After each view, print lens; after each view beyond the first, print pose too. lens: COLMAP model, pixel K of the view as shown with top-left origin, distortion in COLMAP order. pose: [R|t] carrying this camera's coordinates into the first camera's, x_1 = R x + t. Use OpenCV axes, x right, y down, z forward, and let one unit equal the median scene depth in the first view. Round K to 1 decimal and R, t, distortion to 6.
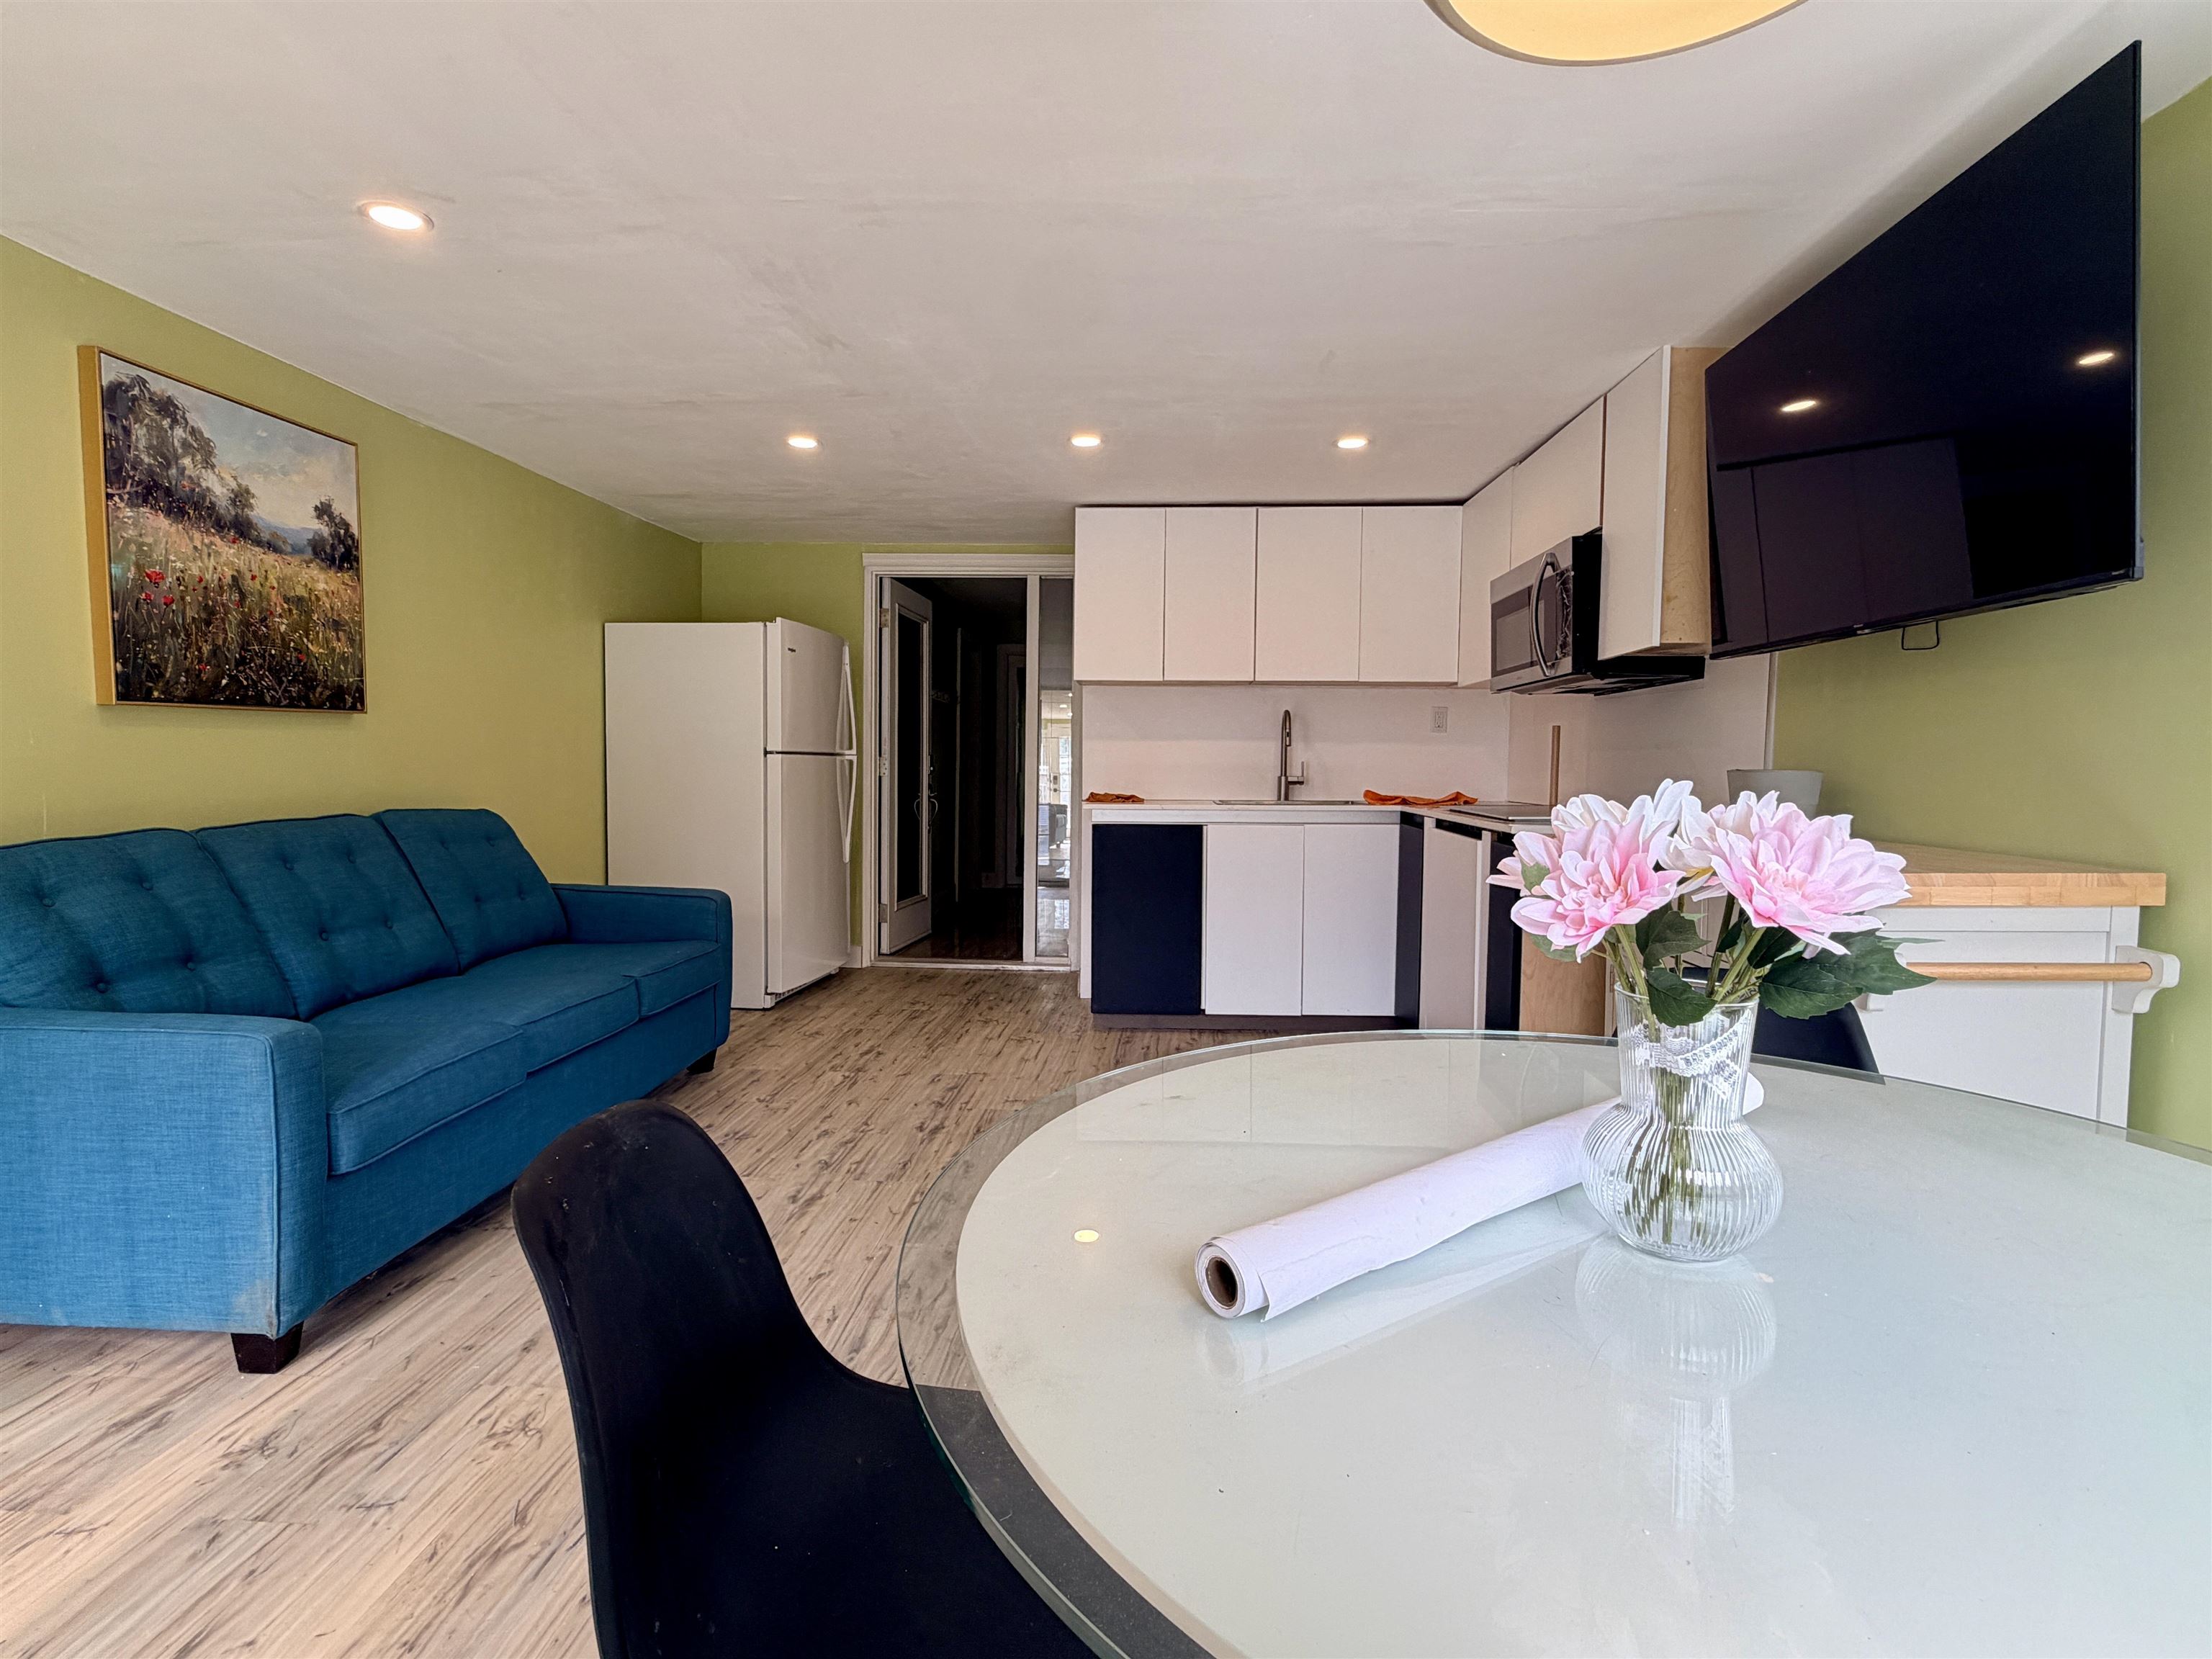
lens RADIAL K [[1083.4, 0, 1106.0], [0, 1083.4, 833.2], [0, 0, 1]] dist [-0.001629, 0.000554]
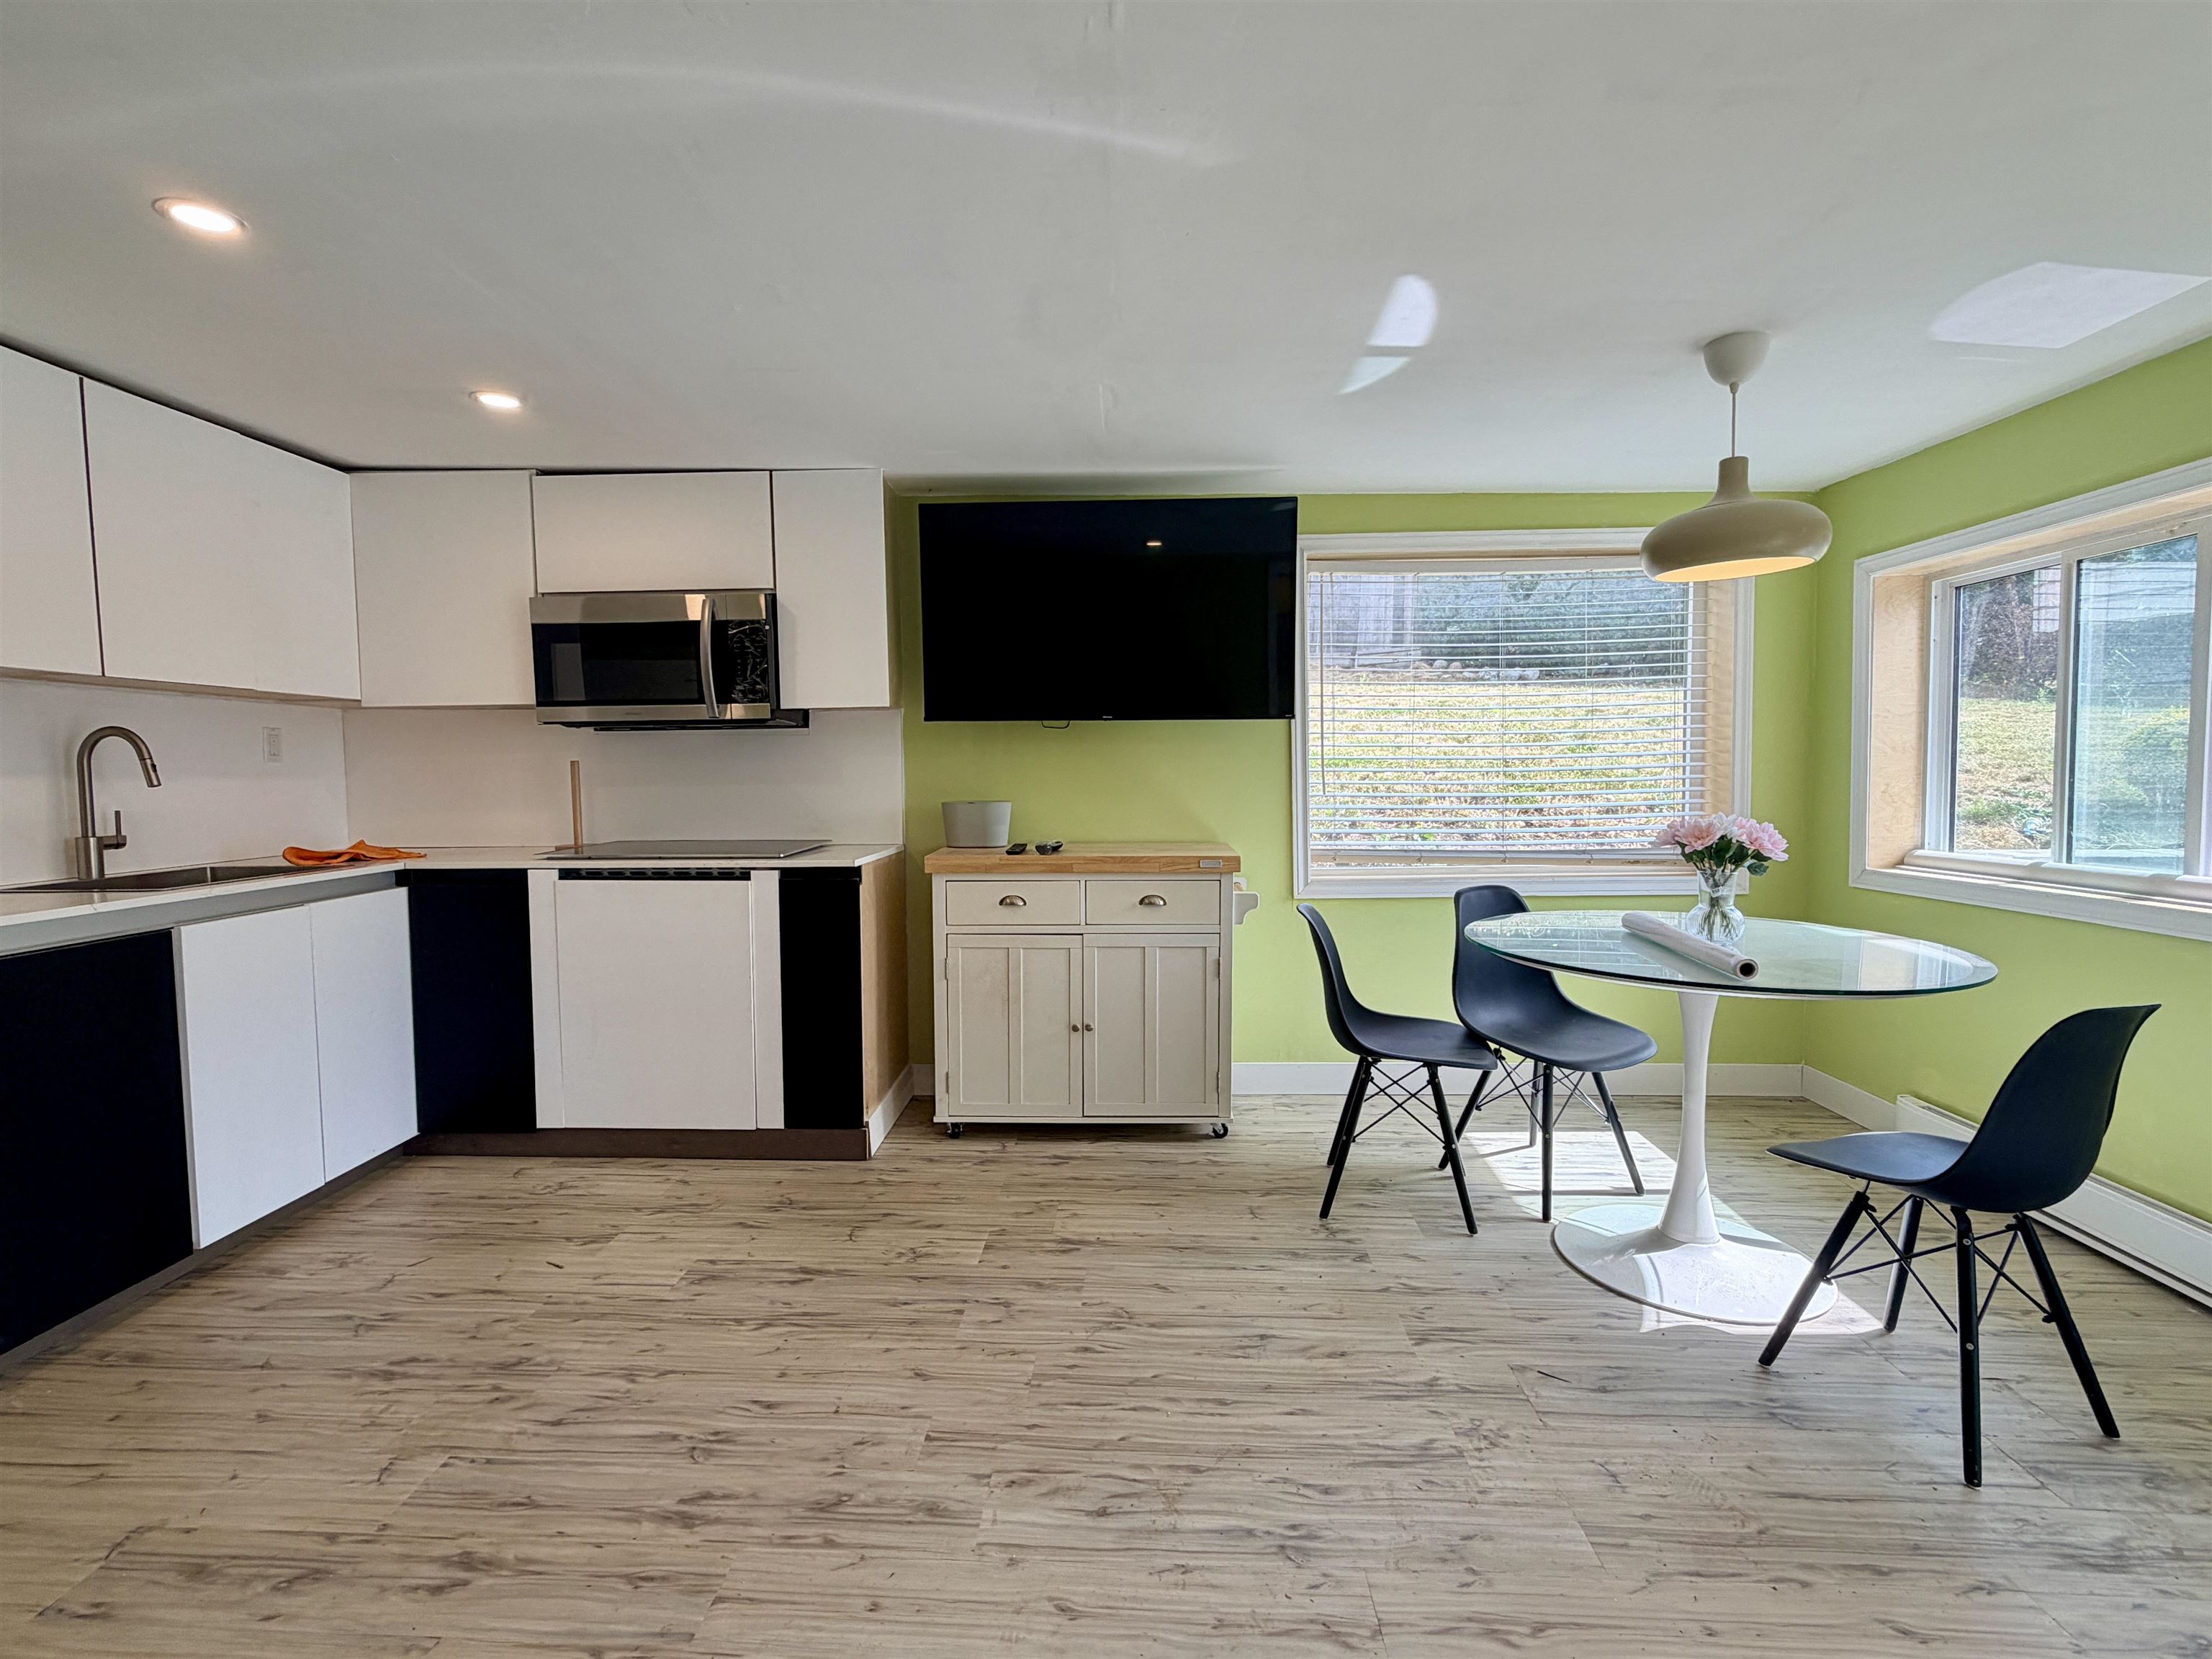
lens RADIAL K [[1046.5, 0, 1106.6], [0, 1046.5, 836.1], [0, 0, 1]] dist [-0.001341, 0.000493]
pose [[-0.026296, -0.069747, 0.997218, -0.647582], [0.072576, 0.994797, 0.071492, -0.082328], [-0.997016, 0.074254, -0.021098, 0.703286]]
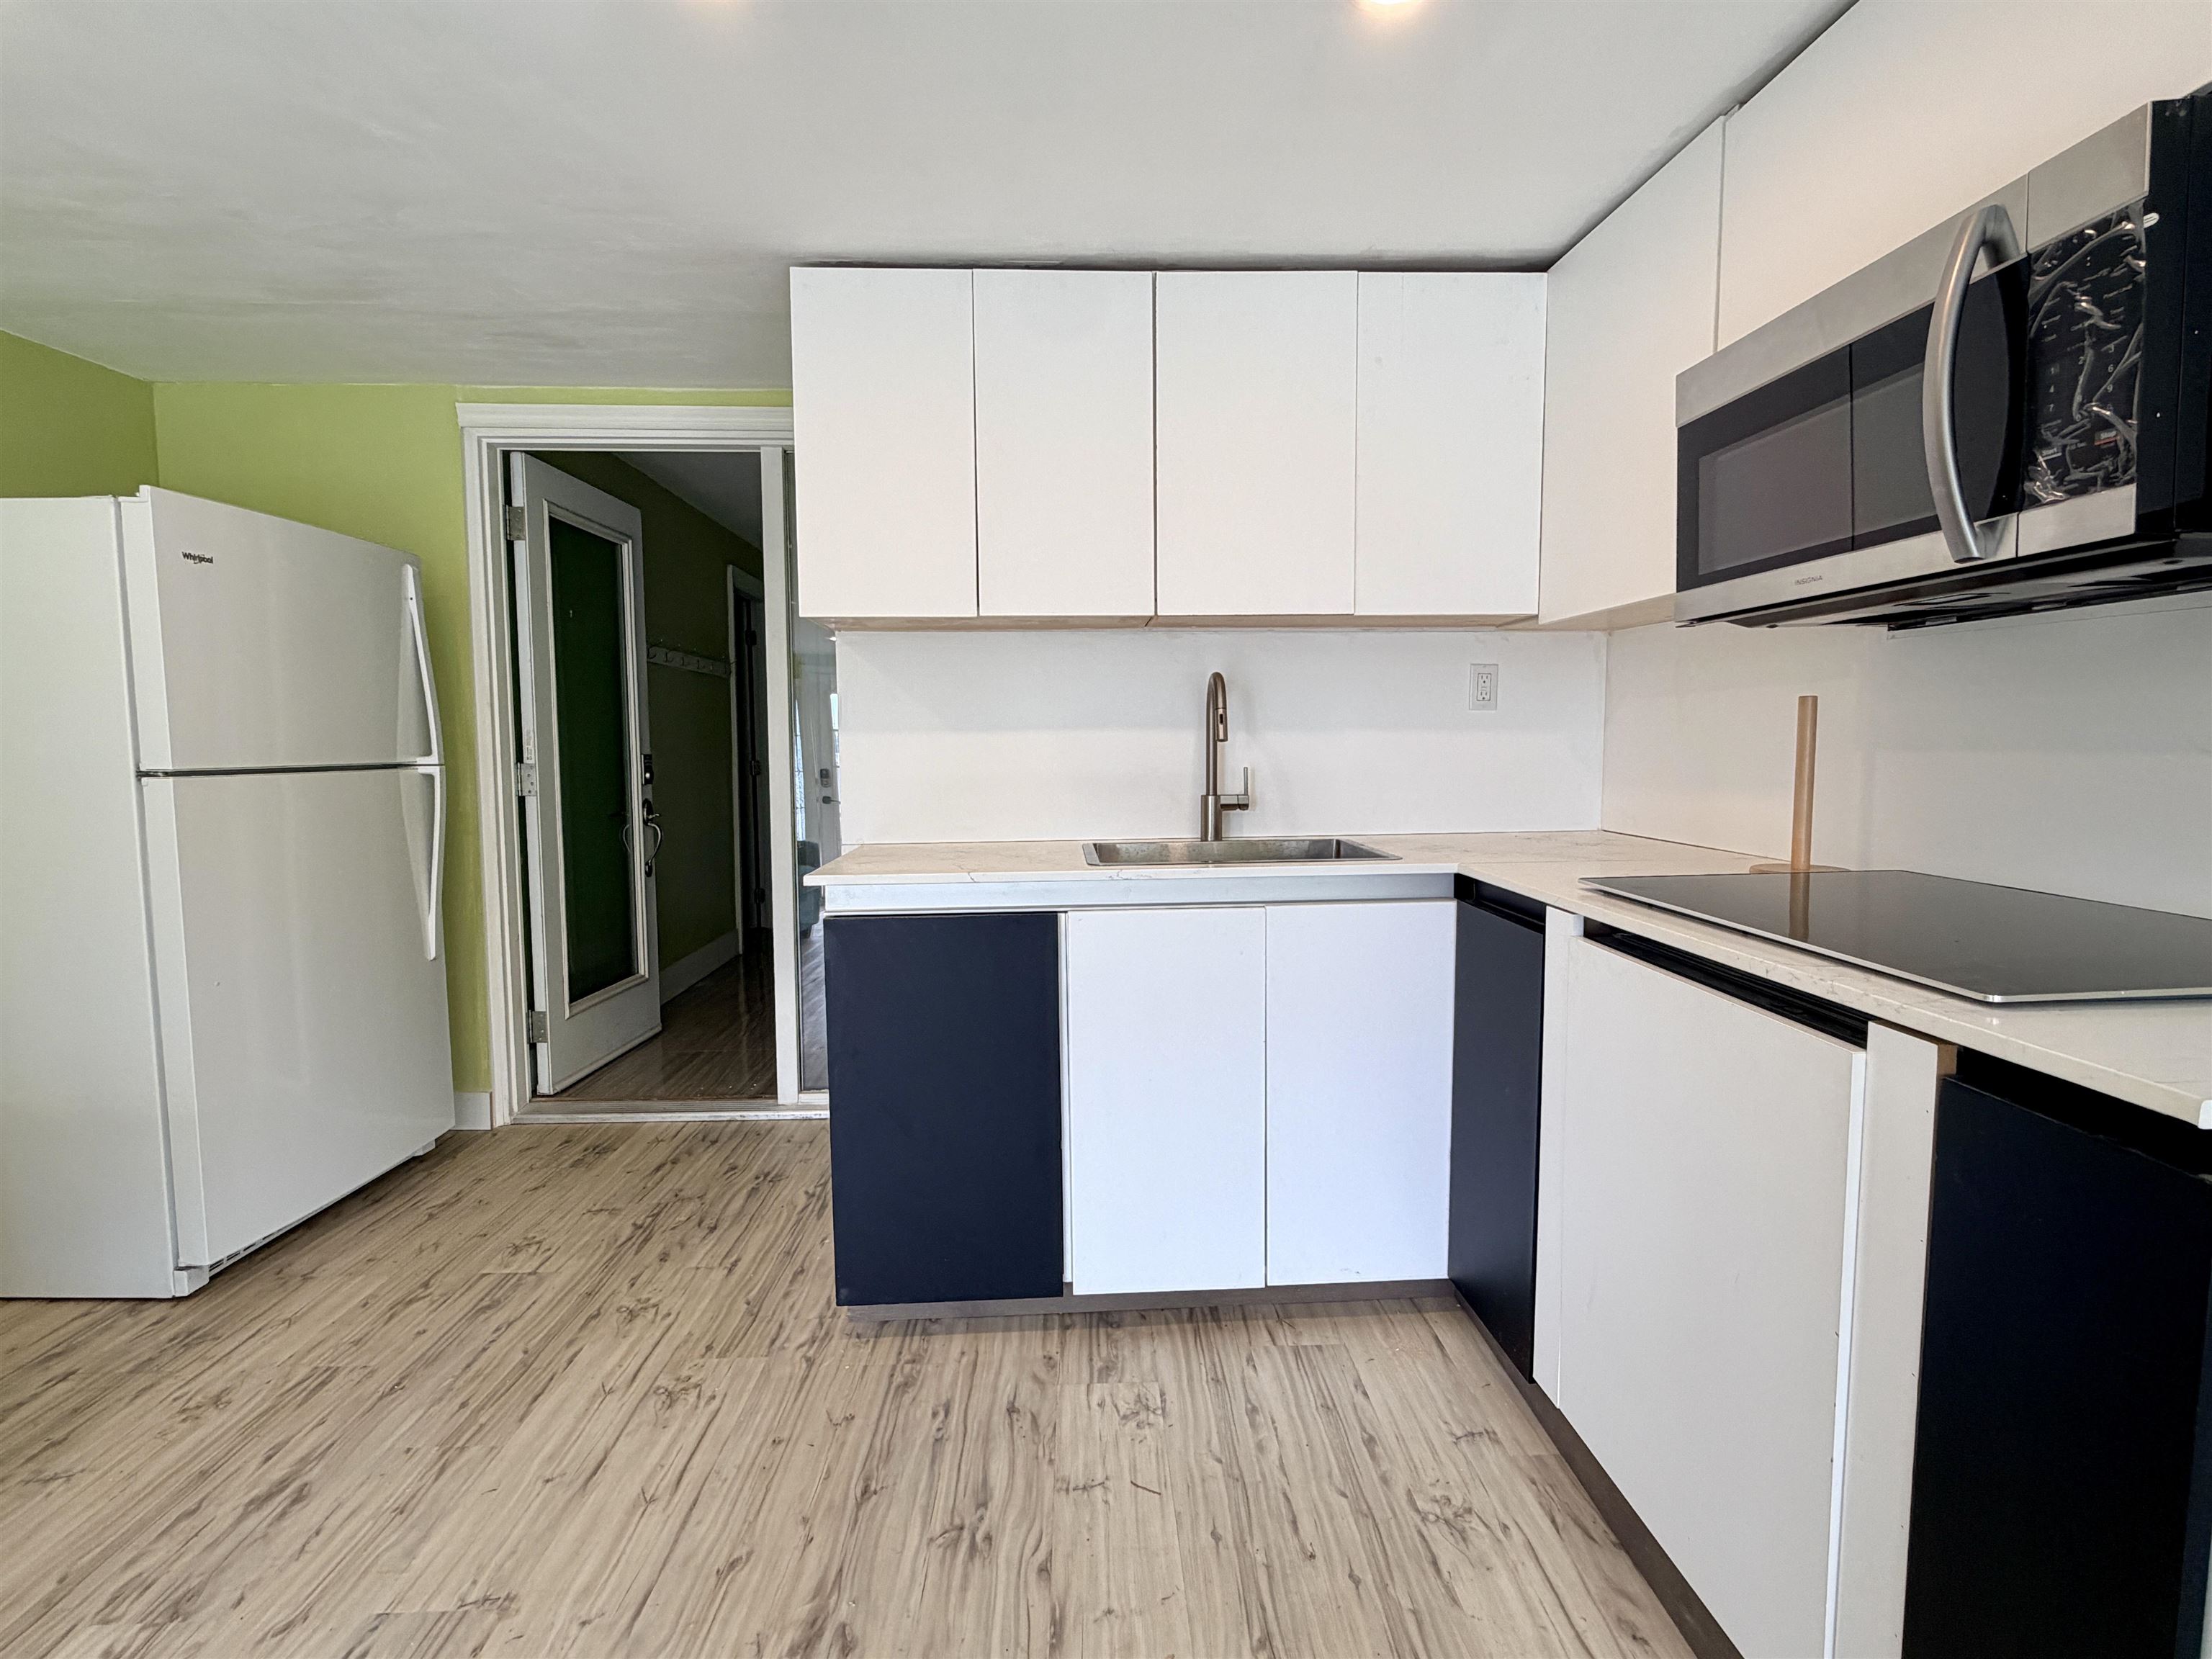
lens RADIAL K [[1083.4, 0, 1106.0], [0, 1083.4, 833.2], [0, 0, 1]] dist [-0.001629, 0.000554]
pose [[0.994952, -0.025424, 0.097082, 0.089206], [0.022997, 0.999396, 0.026039, -0.075312], [-0.097685, -0.023675, 0.994936, 0.713770]]
